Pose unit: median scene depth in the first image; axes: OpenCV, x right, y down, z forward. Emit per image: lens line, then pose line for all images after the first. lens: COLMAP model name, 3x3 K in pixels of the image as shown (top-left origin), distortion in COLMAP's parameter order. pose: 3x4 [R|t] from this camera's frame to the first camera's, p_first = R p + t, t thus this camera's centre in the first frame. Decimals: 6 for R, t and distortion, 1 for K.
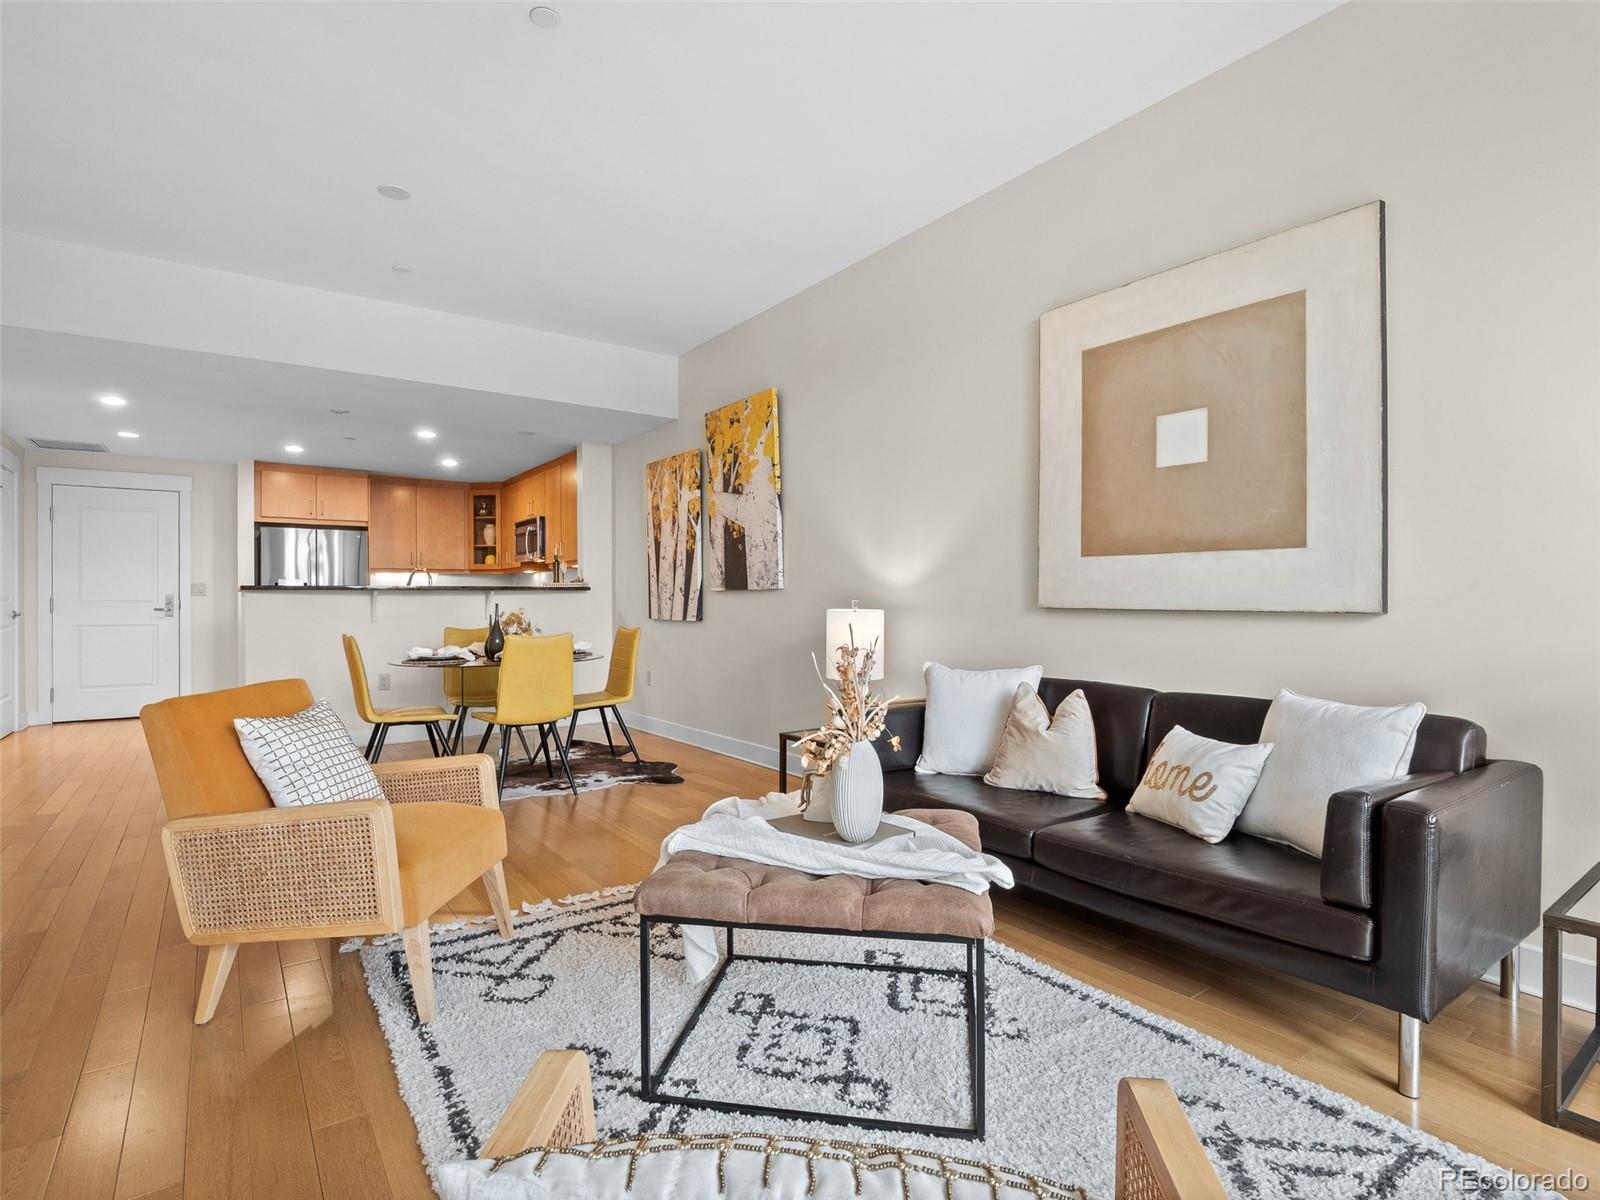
lens RADIAL K [[800.5, 0, 801.2], [0, 800.5, 602.9], [0, 0, 1]] dist [0.001396, -0.009384]
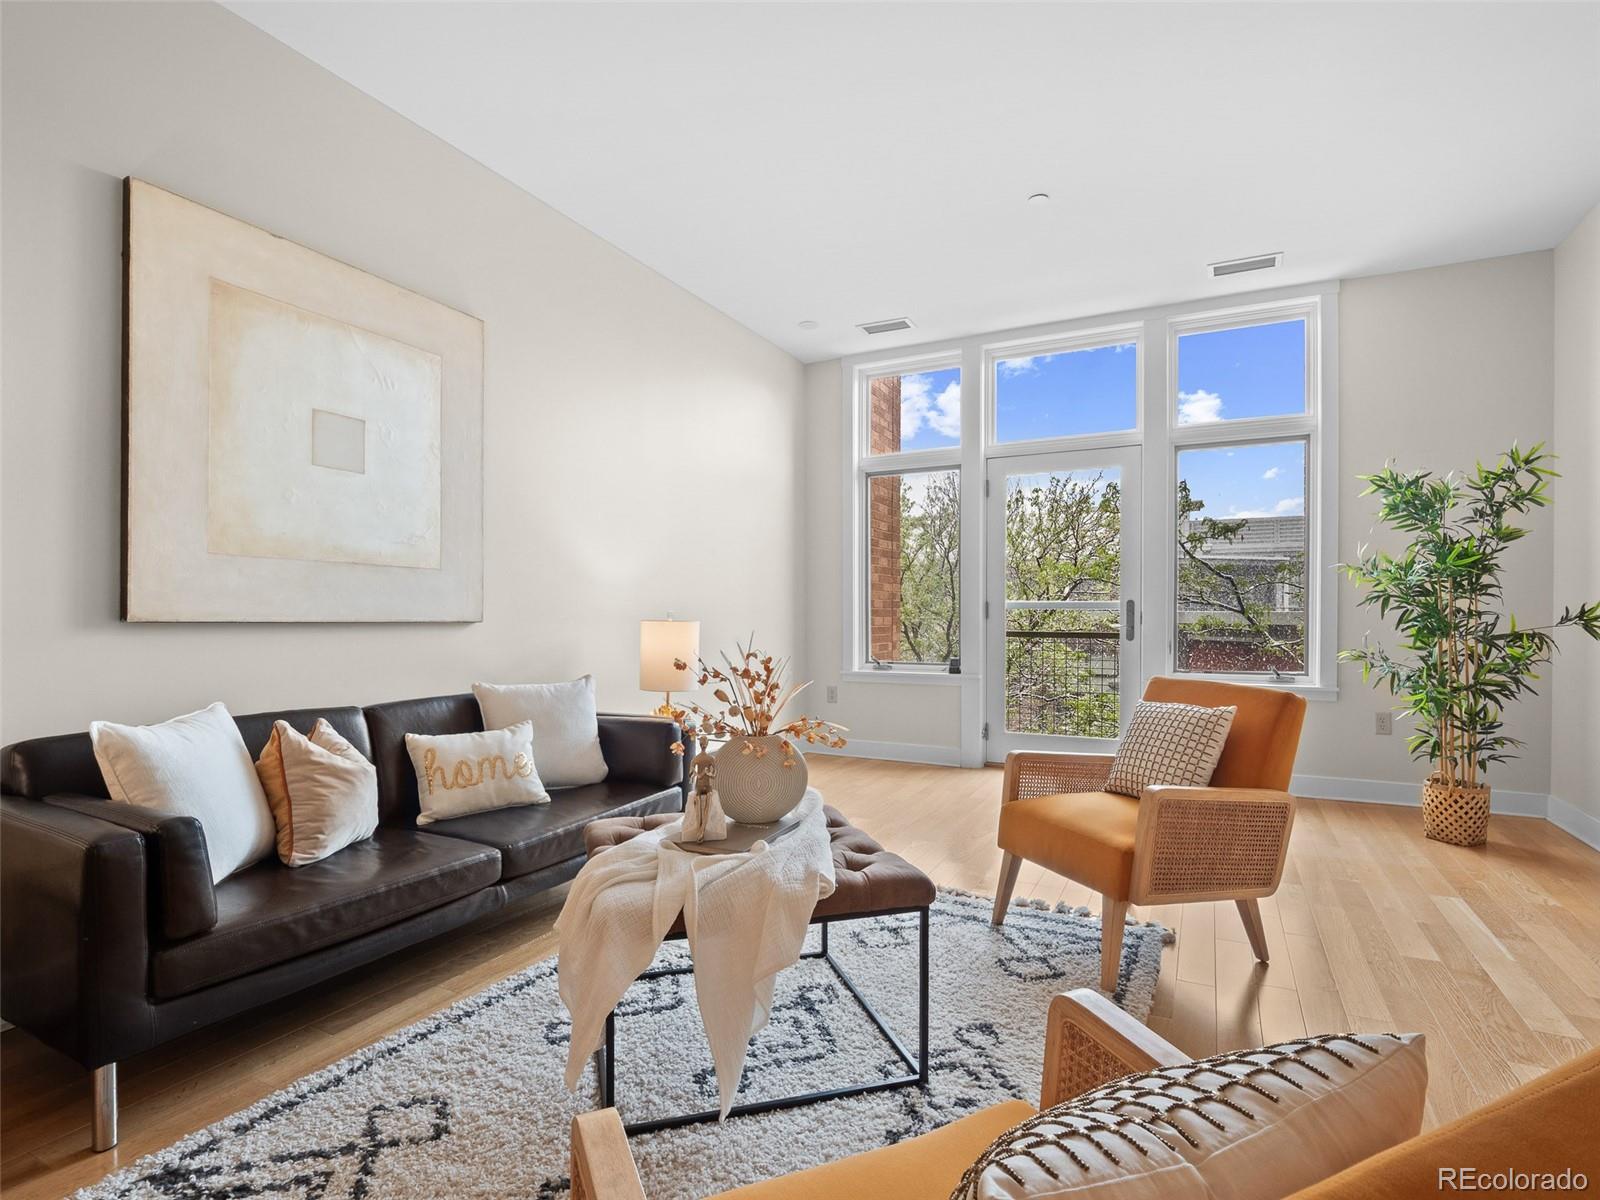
lens RADIAL K [[800.5, 0, 795.4], [0, 800.5, 624.3], [0, 0, 1]] dist [0.001396, -0.009384]
pose [[-0.447417, -0.006970, 0.894299, -0.360135], [0.005424, 0.999930, 0.010506, 0.002272], [-0.894309, 0.009551, -0.447347, 0.548749]]
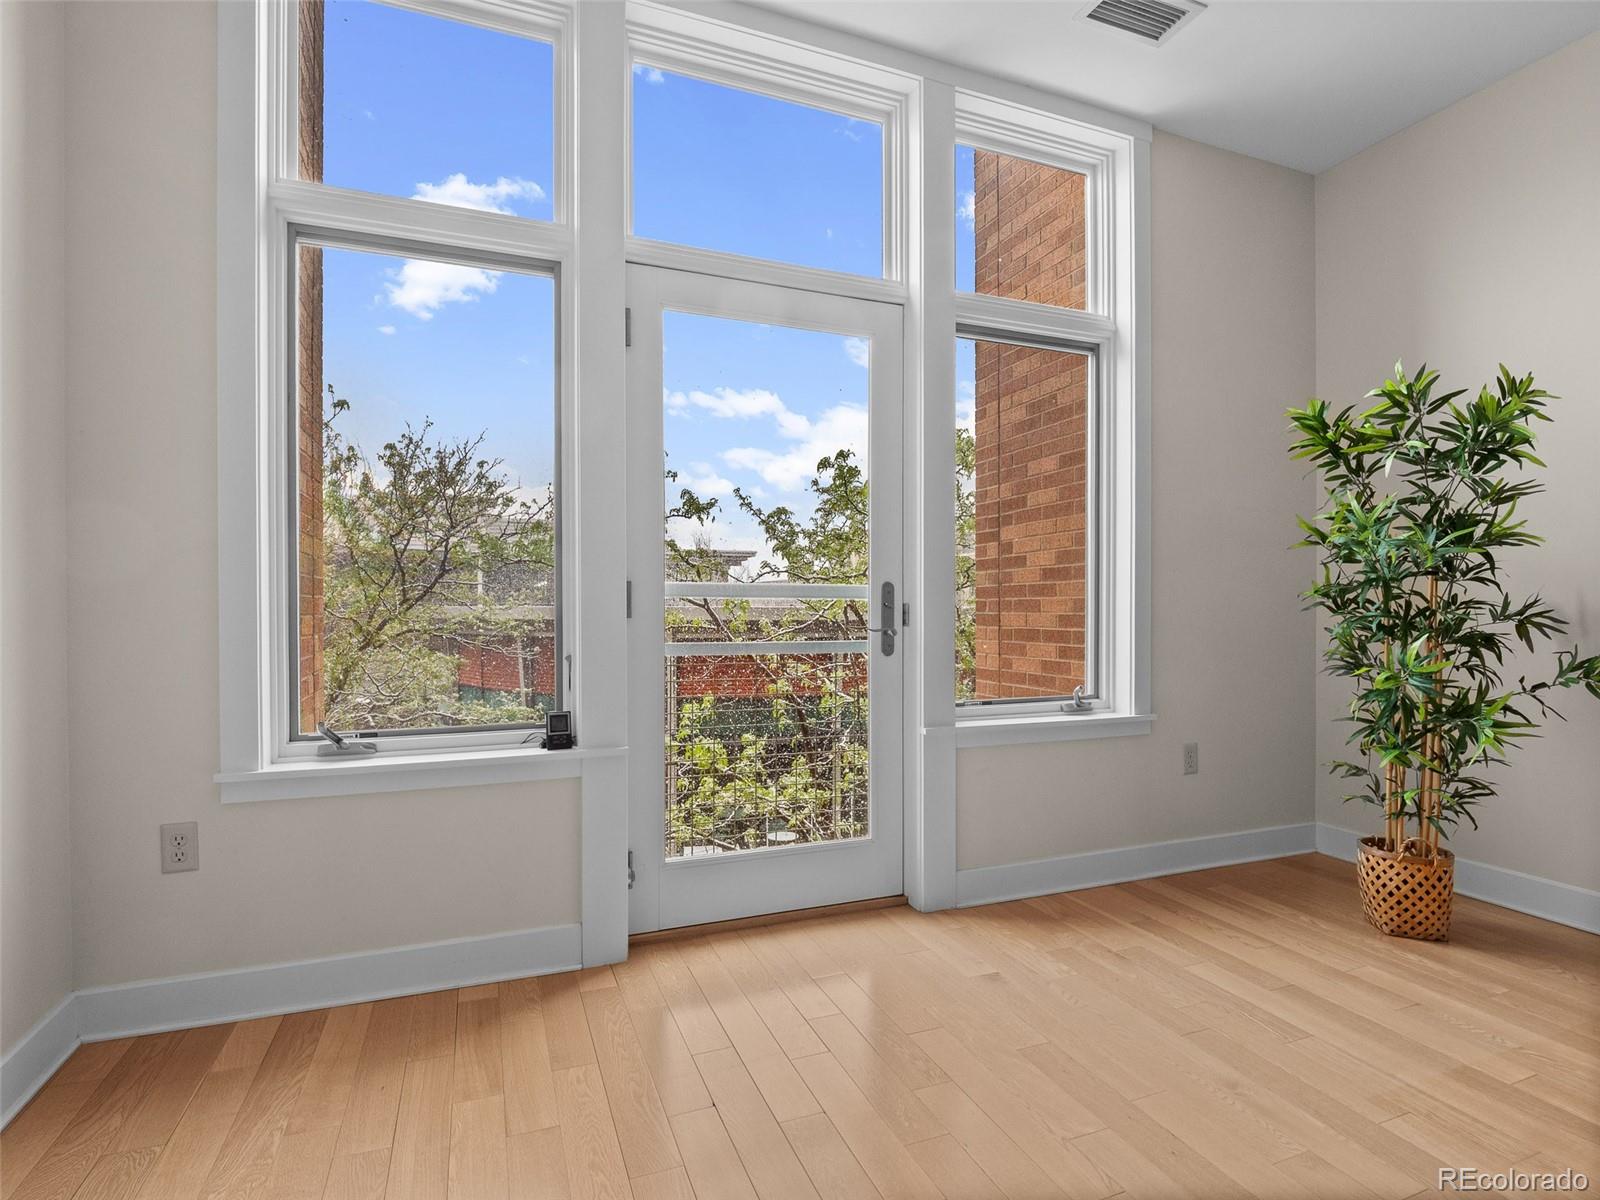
lens RADIAL K [[800.5, 0, 794.4], [0, 800.5, 610.4], [0, 0, 1]] dist [0.001396, -0.009384]
pose [[-0.967181, 0.005376, 0.254033, 0.280002], [0.006549, 0.999971, 0.003773, 0.001705], [-0.254006, 0.005313, -0.967188, 0.273357]]
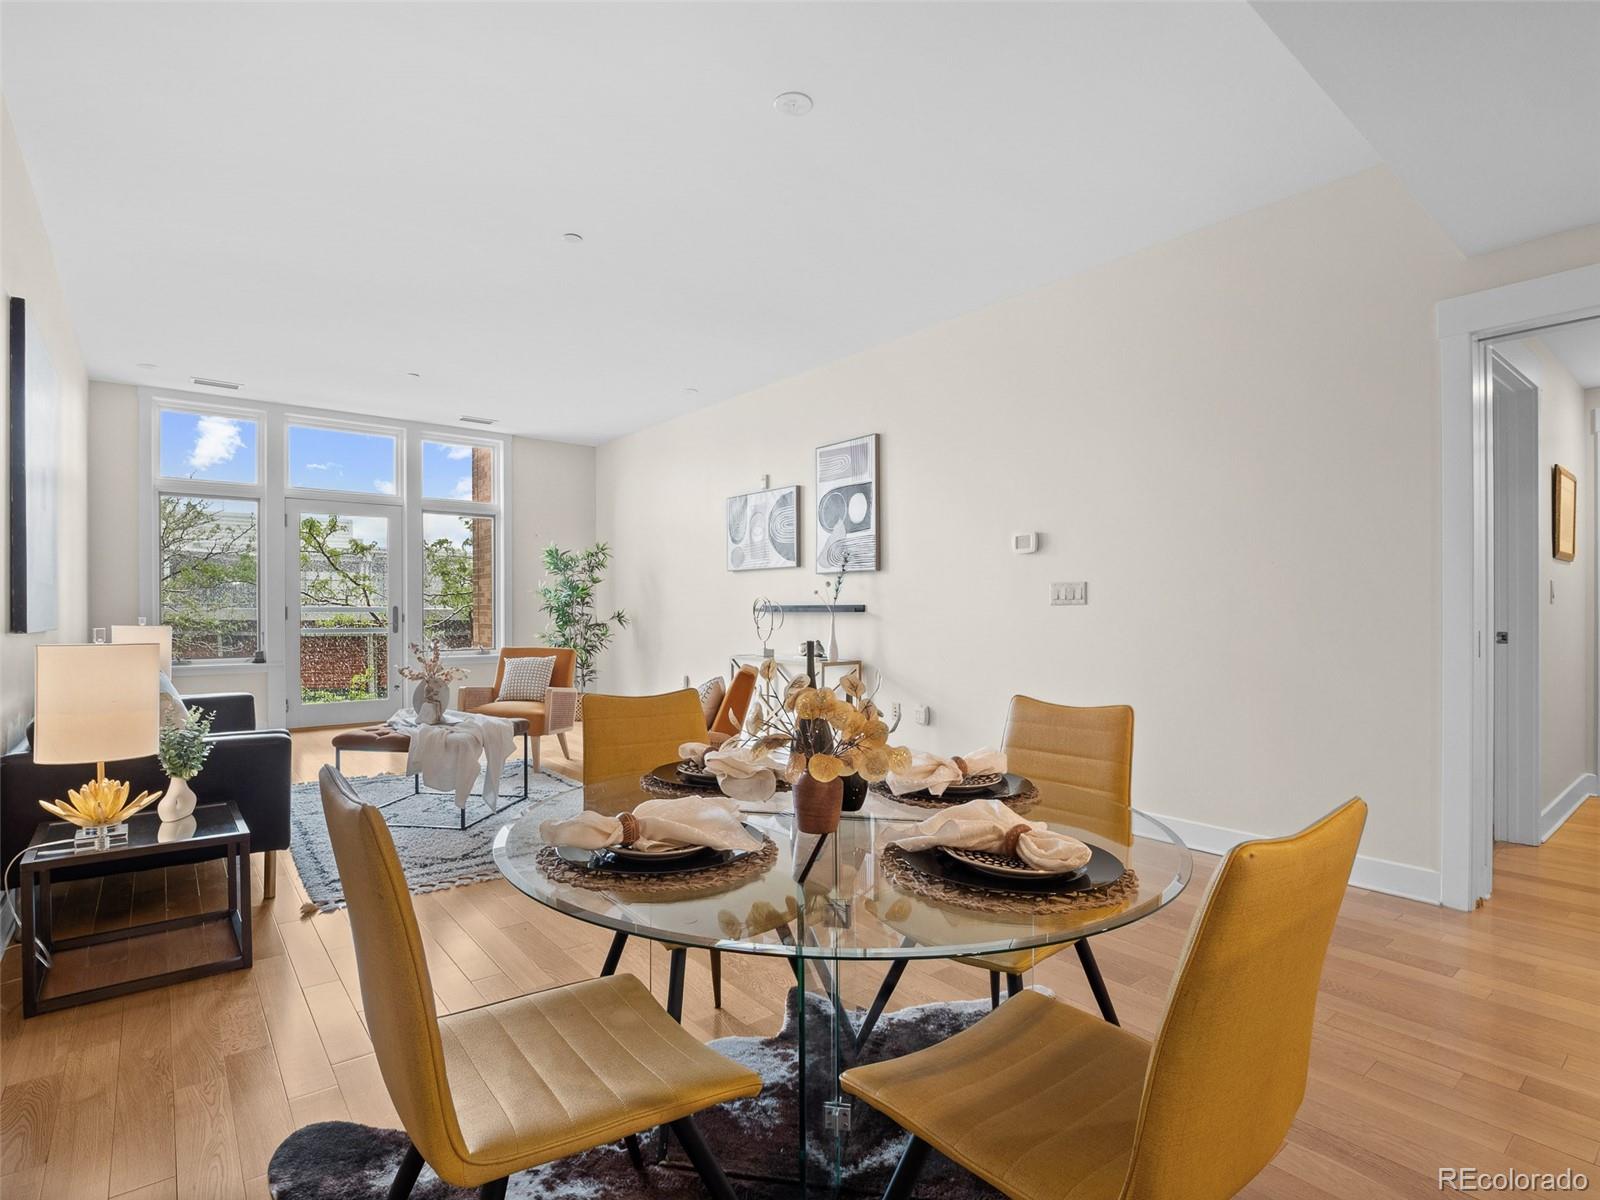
lens RADIAL K [[800.5, 0, 794.8], [0, 800.5, 610.4], [0, 0, 1]] dist [0.001396, -0.009384]
pose [[-0.998992, 0.005341, -0.044578, -0.342440], [0.004997, 0.999957, 0.007813, -0.015875], [0.044618, 0.007582, -0.998975, 1.295511]]
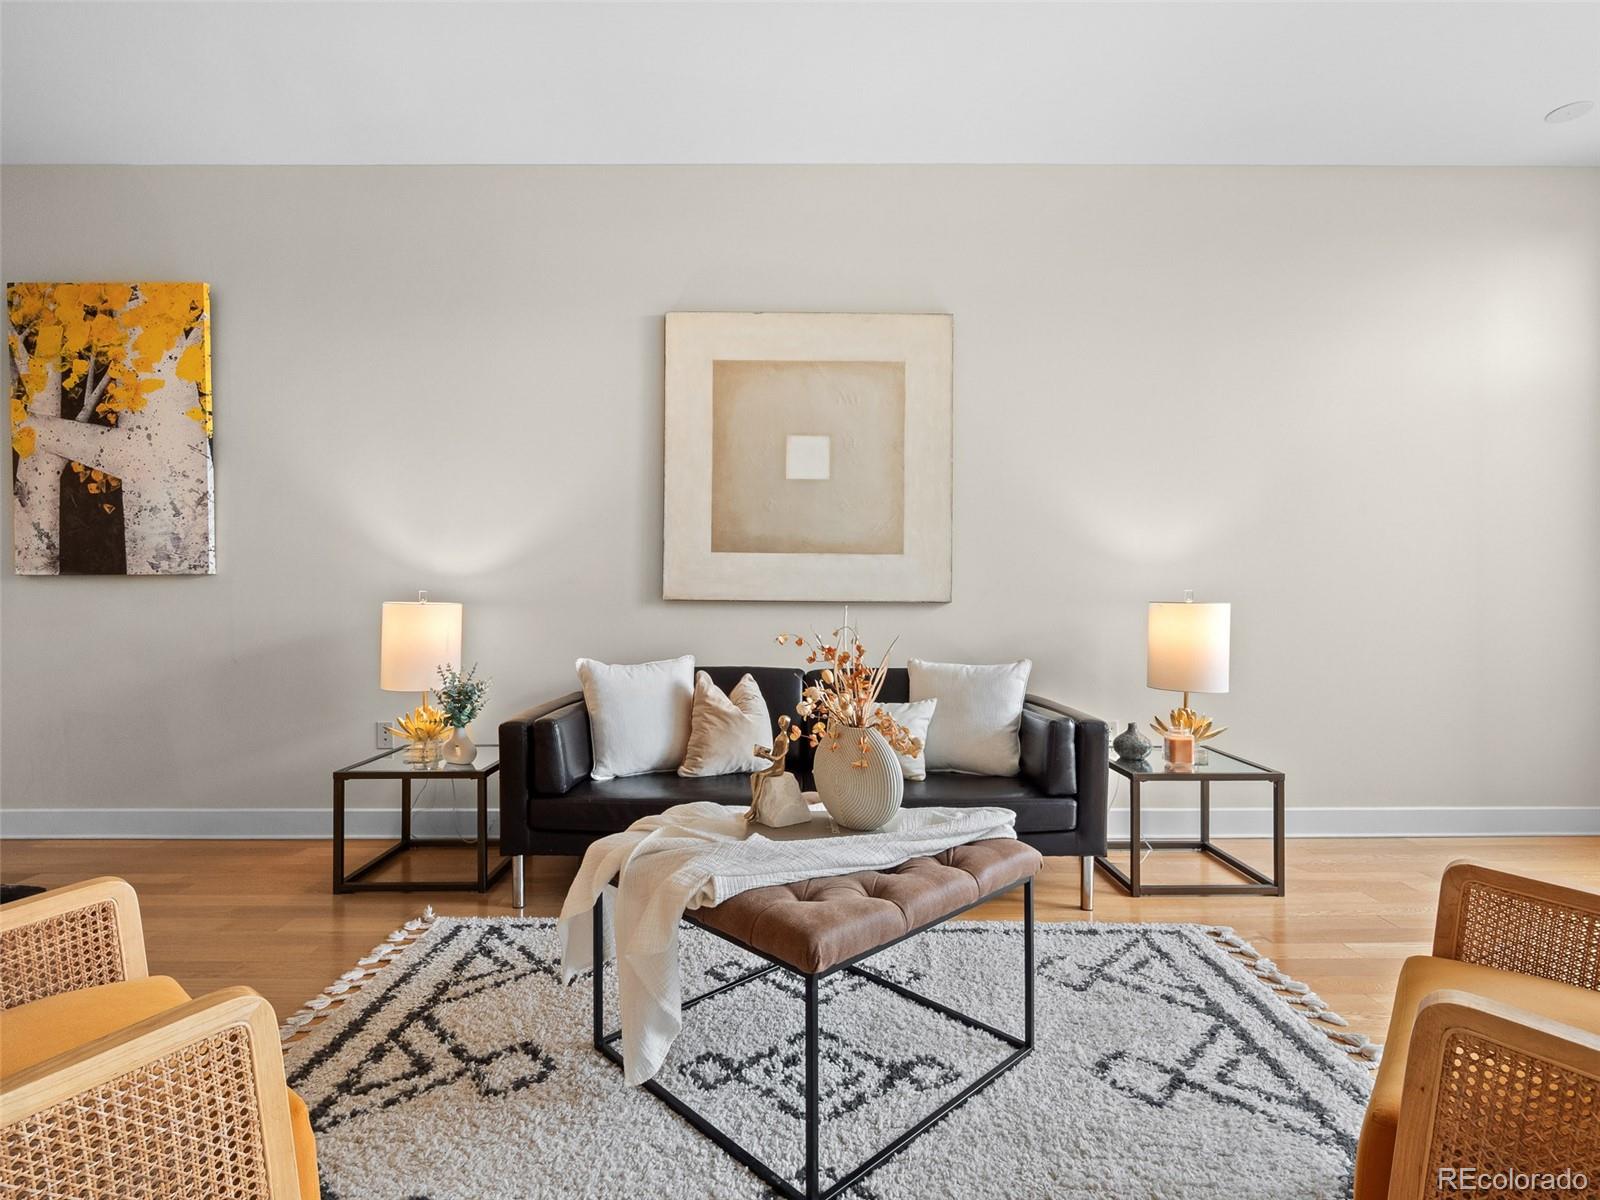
lens RADIAL K [[800.5, 0, 796.5], [0, 800.5, 592.8], [0, 0, 1]] dist [0.001396, -0.009384]
pose [[0.583987, 0.014801, 0.811628, -0.288056], [-0.000283, 0.999837, -0.018029, 0.010307], [-0.811763, 0.010299, 0.583897, 0.185911]]
